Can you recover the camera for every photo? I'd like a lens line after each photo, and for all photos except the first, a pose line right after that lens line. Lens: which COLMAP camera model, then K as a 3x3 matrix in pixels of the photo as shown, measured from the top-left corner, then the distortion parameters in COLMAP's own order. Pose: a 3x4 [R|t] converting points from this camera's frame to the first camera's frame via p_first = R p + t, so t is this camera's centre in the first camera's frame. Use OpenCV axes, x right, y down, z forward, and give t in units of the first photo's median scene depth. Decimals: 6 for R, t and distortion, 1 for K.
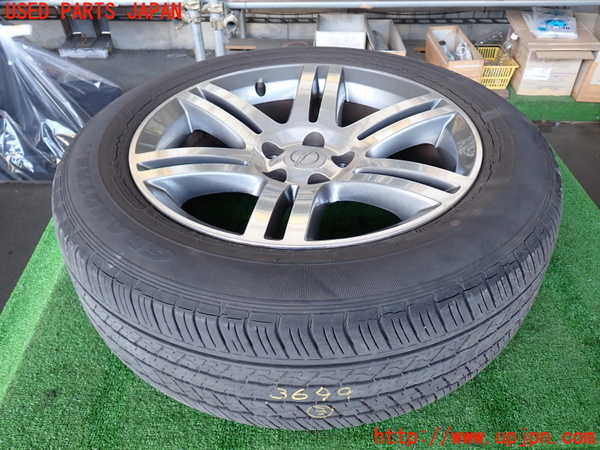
lens RADIAL K [[527.3, 0, 300.0], [0, 527.3, 225.0], [0, 0, 1]] dist [-0.003329, -0.007950]
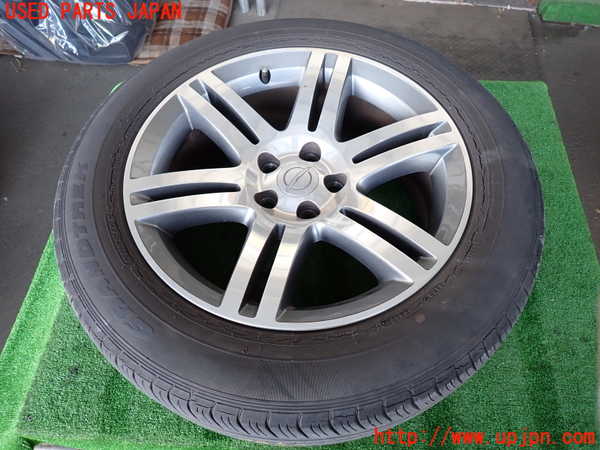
lens RADIAL K [[442.6, 0, 300.0], [0, 442.6, 225.0], [0, 0, 1]] dist [-0.004720, -0.006739]
pose [[0.995238, 0.086826, -0.044296, 0.054200], [-0.065940, 0.934414, 0.350032, -0.312236], [0.071783, -0.345444, 0.935690, 0.153247]]
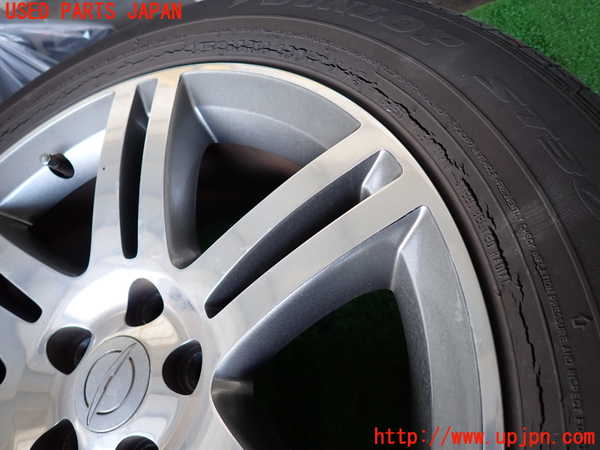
lens RADIAL K [[442.6, 0, 300.0], [0, 442.6, 225.0], [0, 0, 1]] dist [-0.004720, -0.006739]
pose [[0.948243, -0.230342, -0.218579, 0.254033], [0.294080, 0.896700, 0.330825, -0.299360], [0.119797, -0.377983, 0.918029, 0.644708]]
